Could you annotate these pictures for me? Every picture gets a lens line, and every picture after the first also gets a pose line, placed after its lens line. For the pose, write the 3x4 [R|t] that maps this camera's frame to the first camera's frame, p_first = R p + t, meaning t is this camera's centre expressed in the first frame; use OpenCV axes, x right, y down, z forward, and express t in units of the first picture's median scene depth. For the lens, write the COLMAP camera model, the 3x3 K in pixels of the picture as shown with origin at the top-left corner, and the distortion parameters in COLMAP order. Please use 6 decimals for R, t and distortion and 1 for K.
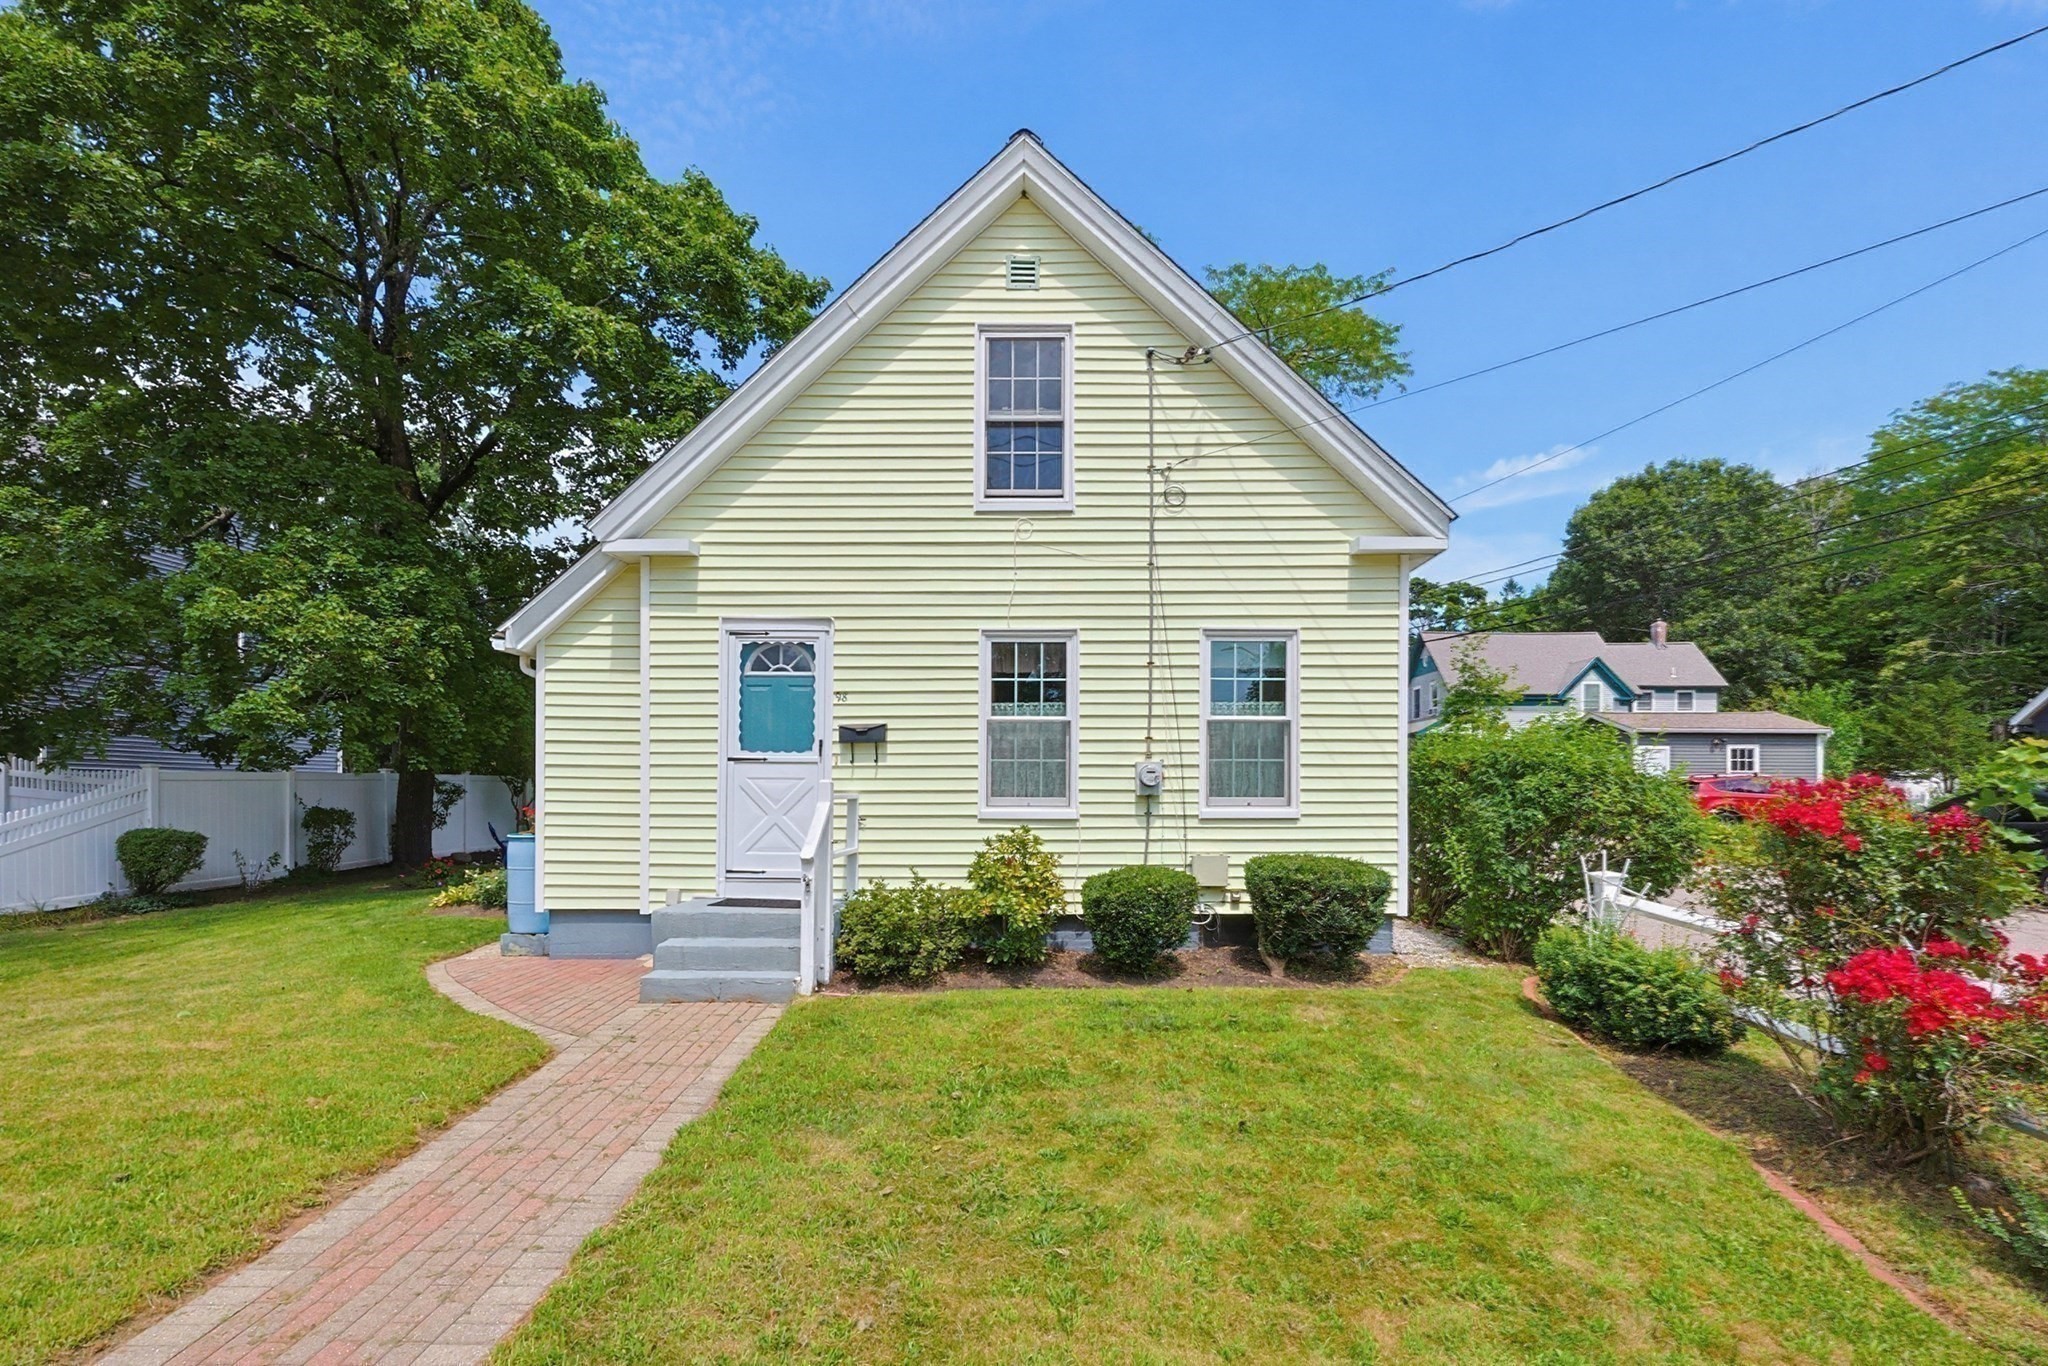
lens RADIAL K [[857.4, 0, 1024.8], [0, 857.4, 783.8], [0, 0, 1]] dist [-0.000094, -0.000221]
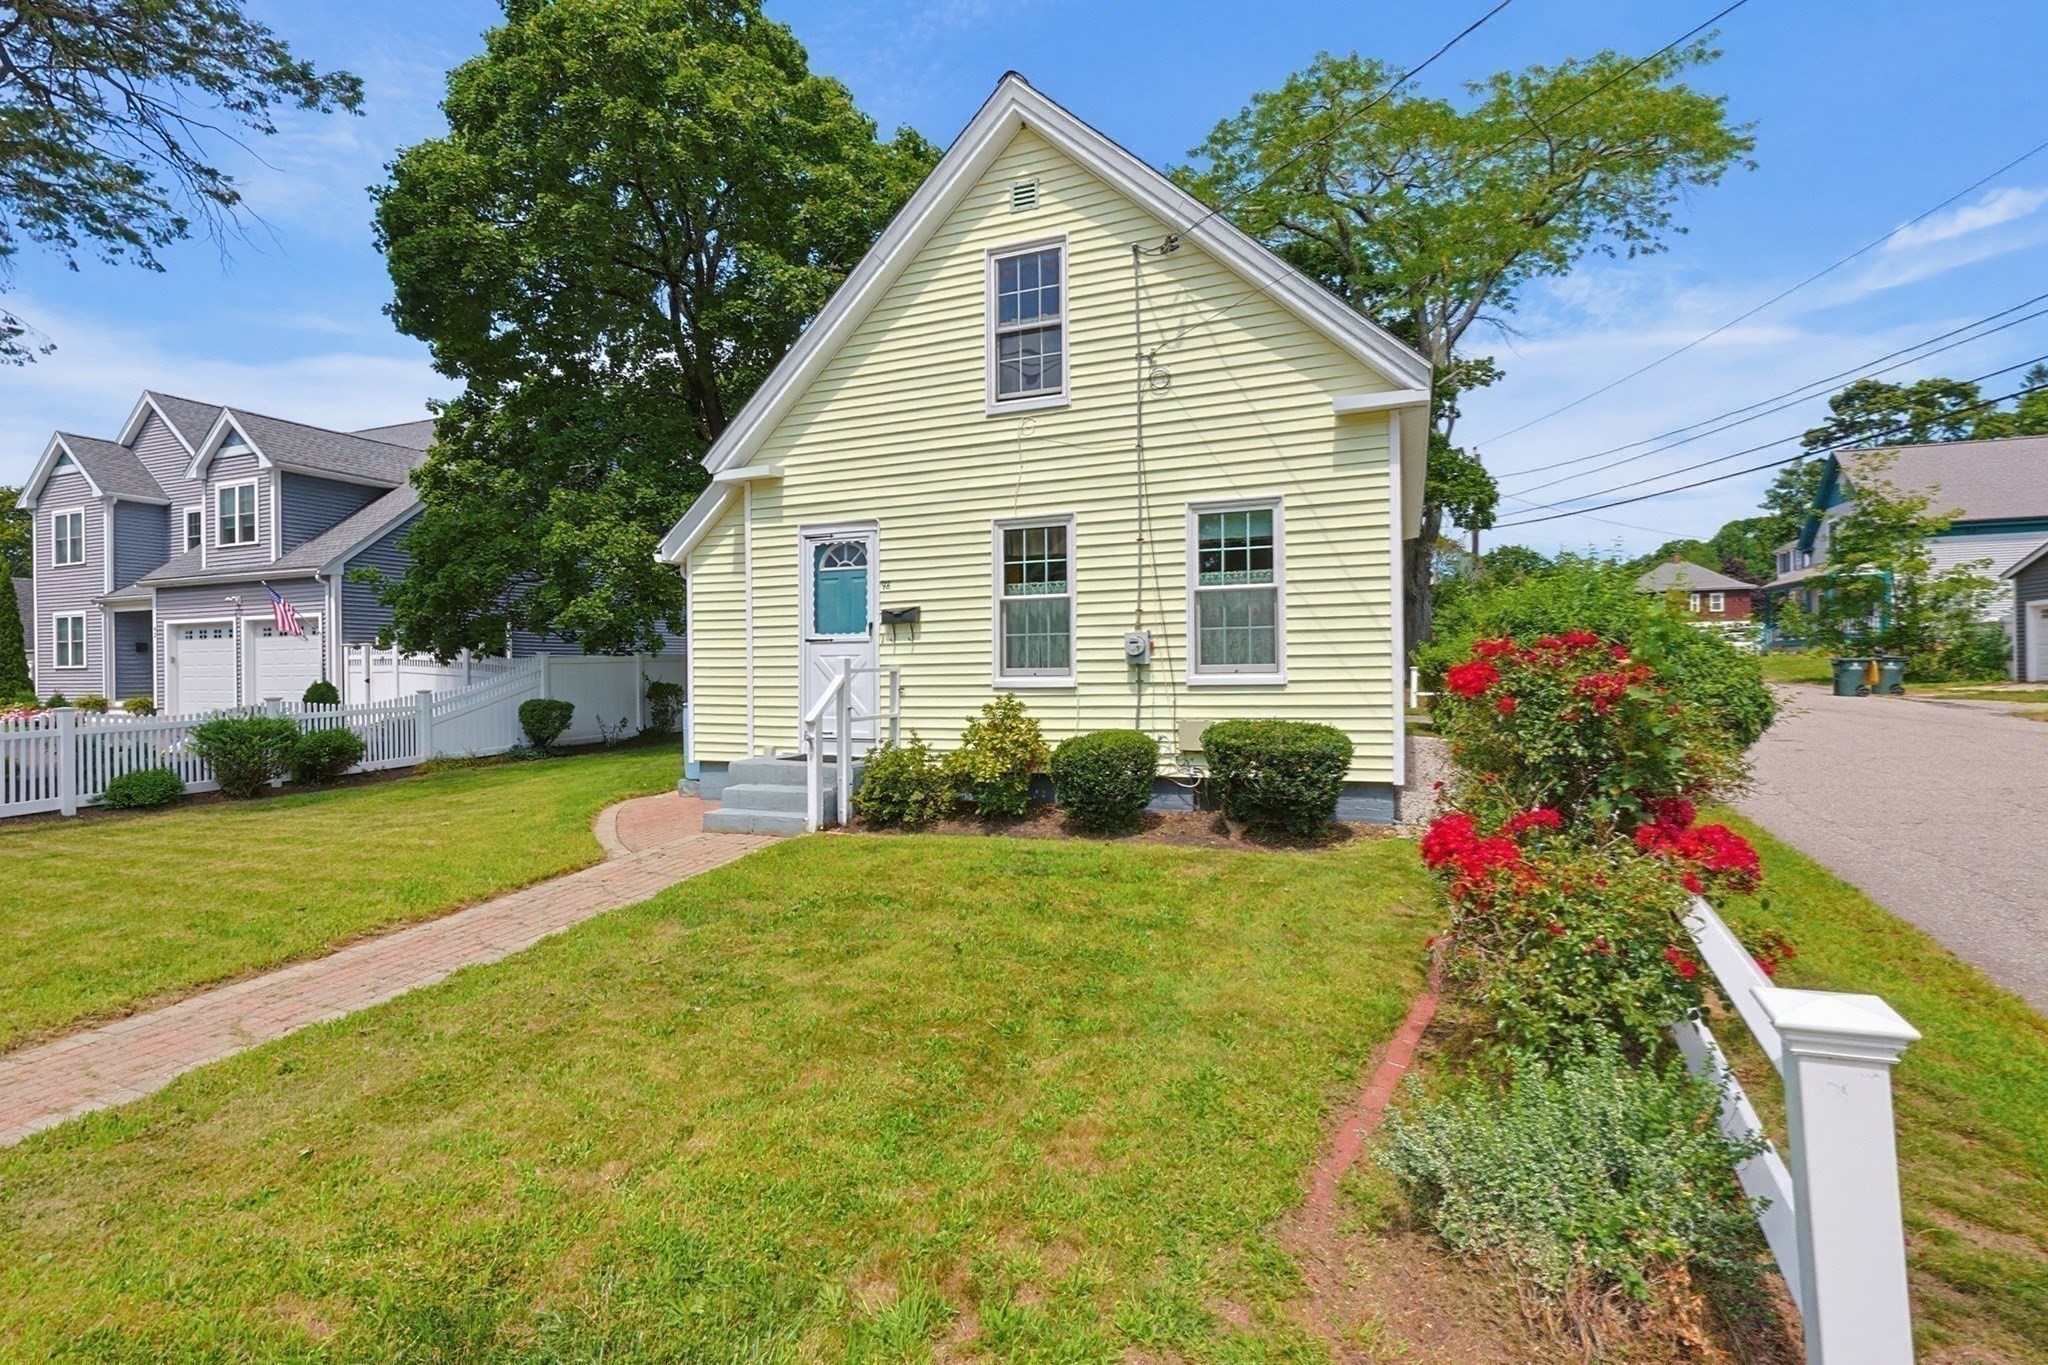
lens RADIAL K [[853.6, 0, 1062.4], [0, 853.6, 651.4], [0, 0, 1]] dist [-0.000642, -0.000004]
pose [[0.942812, -0.022449, -0.332567, 0.402396], [0.021865, 0.999746, -0.005500, 0.001274], [0.332606, -0.002086, 0.943064, -0.028081]]
